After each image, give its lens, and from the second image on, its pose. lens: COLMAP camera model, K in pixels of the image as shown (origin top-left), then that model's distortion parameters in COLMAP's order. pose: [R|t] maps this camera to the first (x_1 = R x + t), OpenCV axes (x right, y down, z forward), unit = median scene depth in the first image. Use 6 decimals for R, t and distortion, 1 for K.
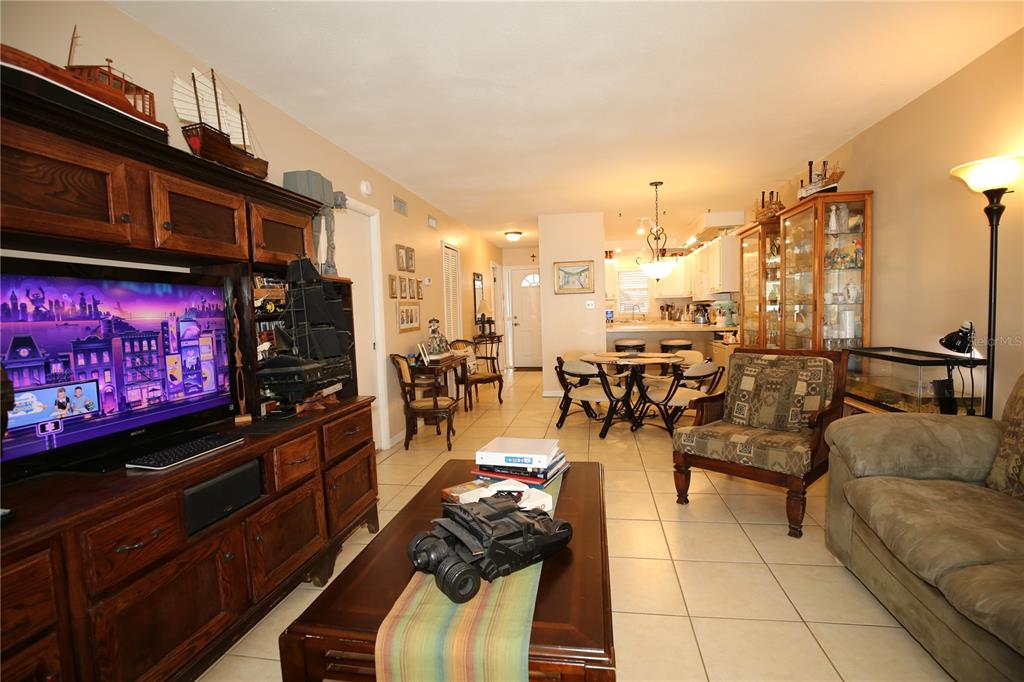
lens RADIAL K [[472.3, 0, 512.9], [0, 472.3, 344.2], [0, 0, 1]] dist [-0.027828, 0.000710]
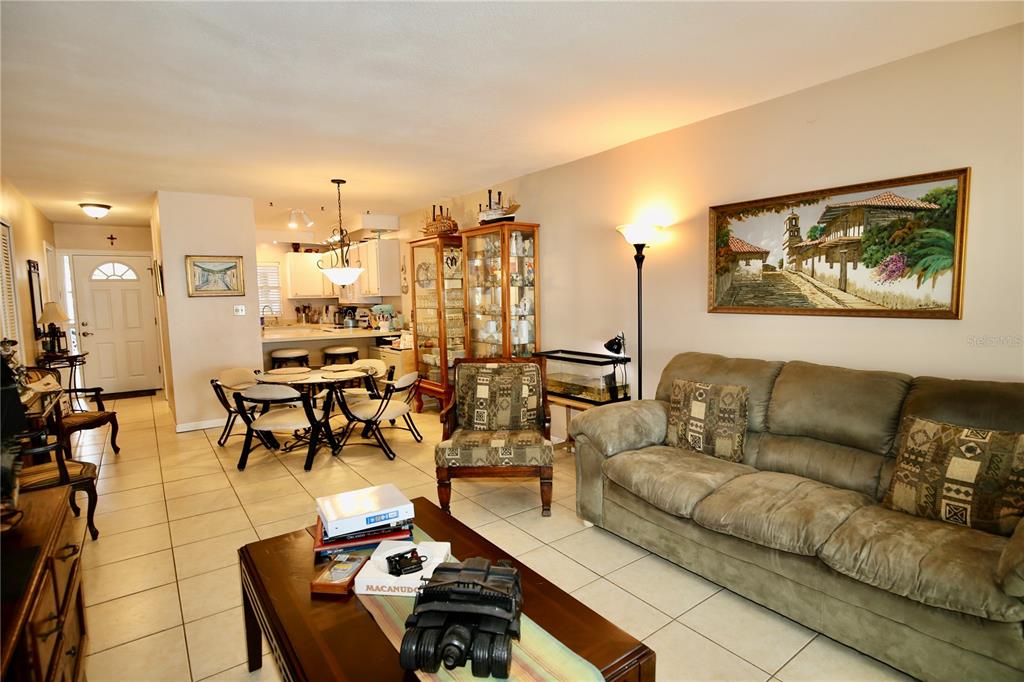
lens RADIAL K [[518.2, 0, 515.0], [0, 518.2, 340.1], [0, 0, 1]] dist [-0.024445, -0.001002]
pose [[0.692423, -0.048399, 0.719867, -0.325698], [0.048935, 0.998600, 0.020070, -0.059676], [-0.719831, 0.021329, 0.693822, 0.100298]]
